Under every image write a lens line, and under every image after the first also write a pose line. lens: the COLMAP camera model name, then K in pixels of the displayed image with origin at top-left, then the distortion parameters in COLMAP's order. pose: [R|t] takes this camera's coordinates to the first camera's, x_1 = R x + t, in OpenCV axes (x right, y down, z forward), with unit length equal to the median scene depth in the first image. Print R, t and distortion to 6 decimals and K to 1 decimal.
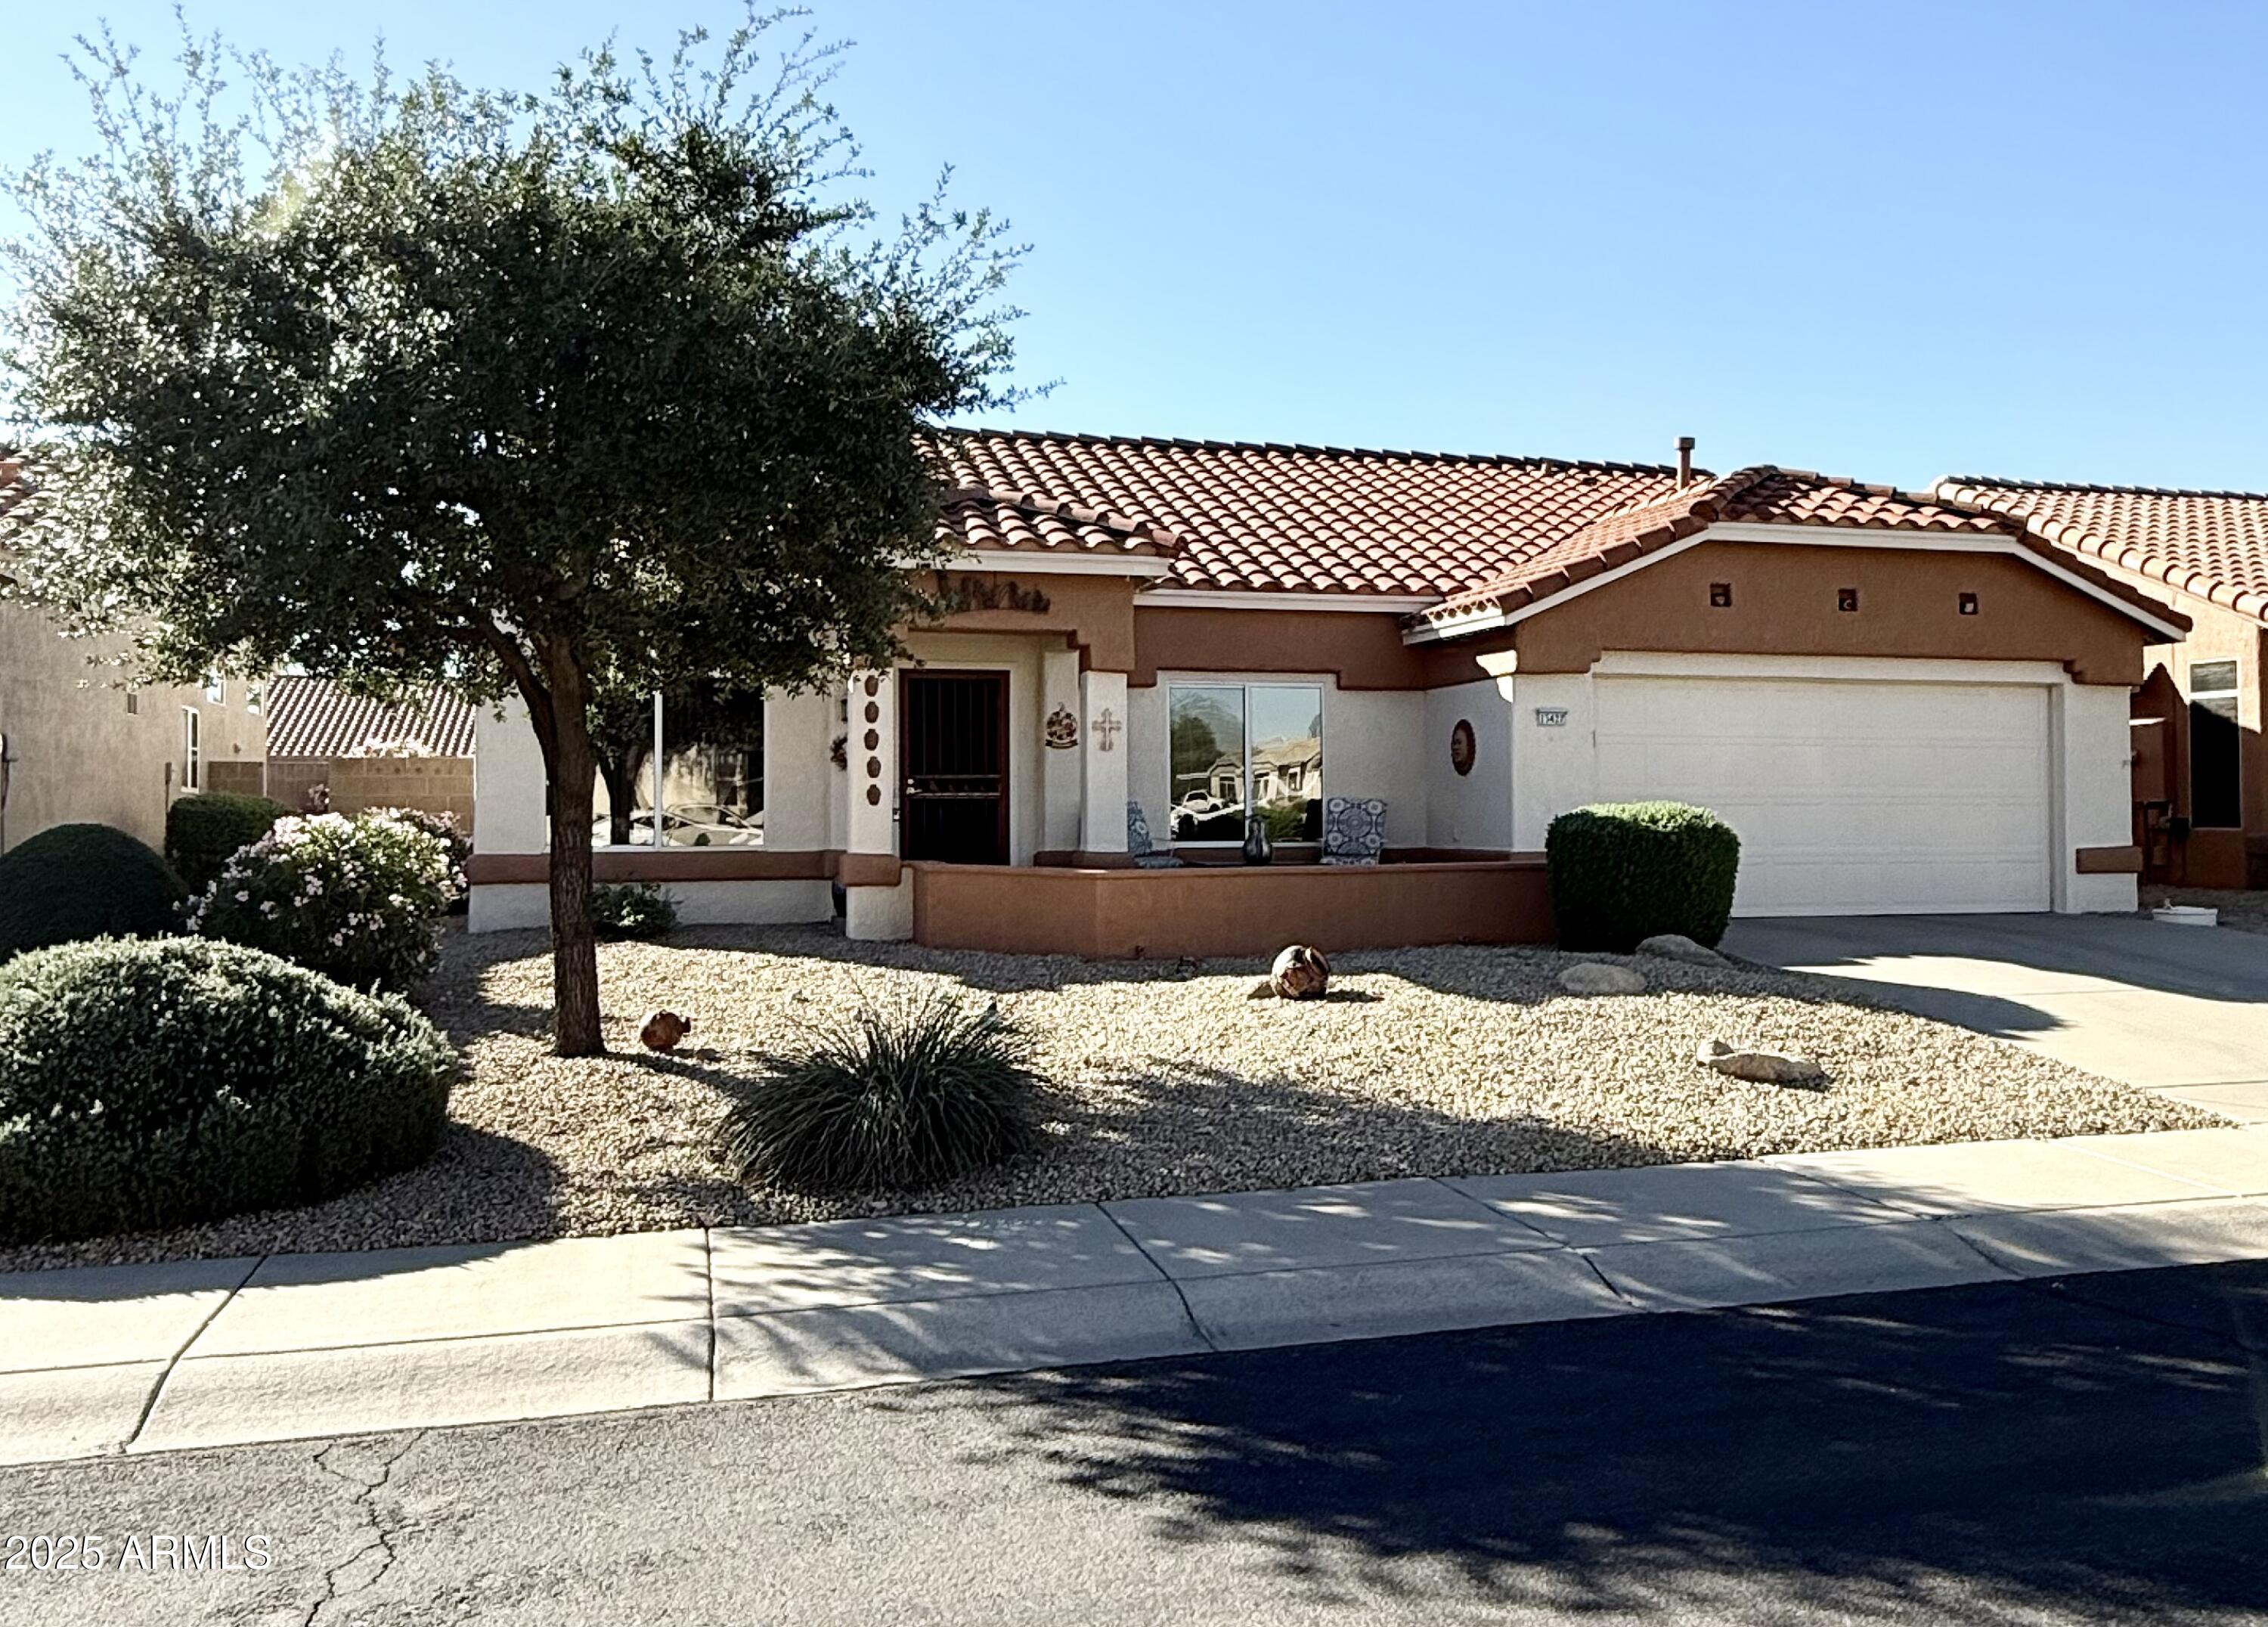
lens RADIAL K [[1723.1, 0, 1134.0], [0, 1723.1, 813.5], [0, 0, 1]] dist [-0.004020, -0.002336]
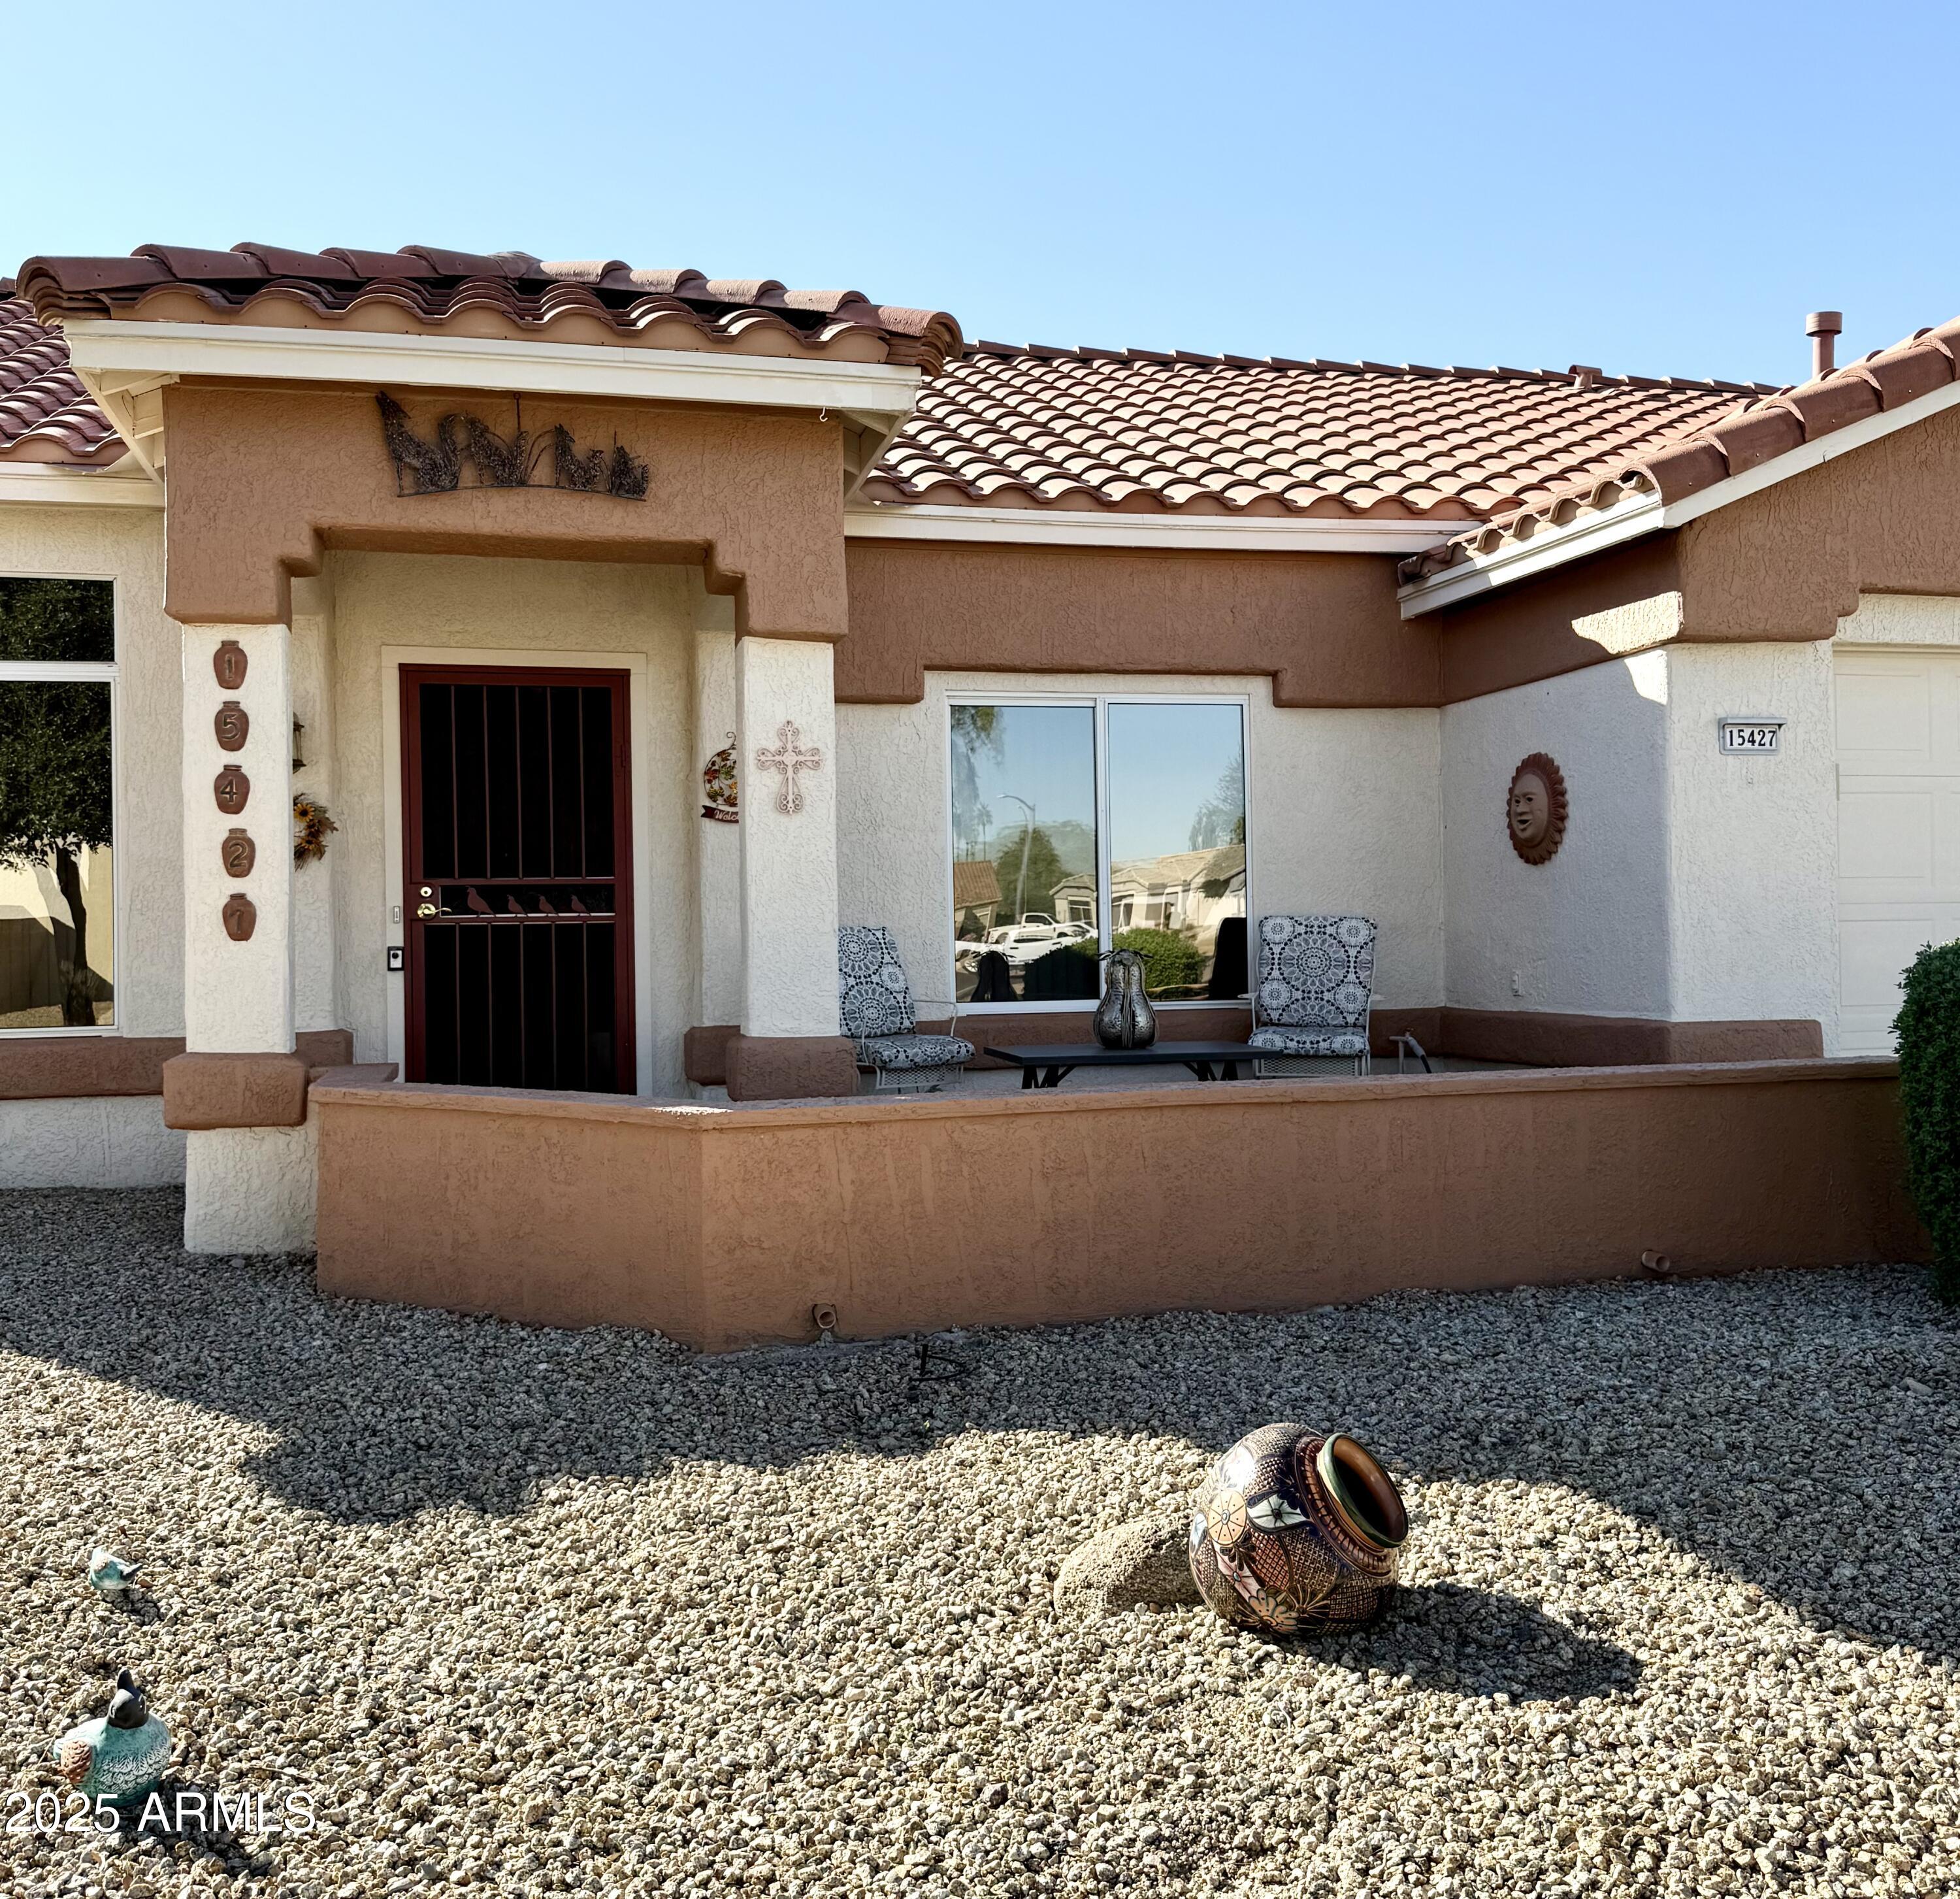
lens RADIAL K [[1786.2, 0, 945.9], [0, 1786.2, 952.8], [0, 0, 1]] dist [0.058075, -0.005592]
pose [[0.999618, -0.012095, -0.024855, 0.033441], [0.012253, 0.999906, 0.006211, -0.002141], [0.024777, -0.006513, 0.999672, 0.491368]]
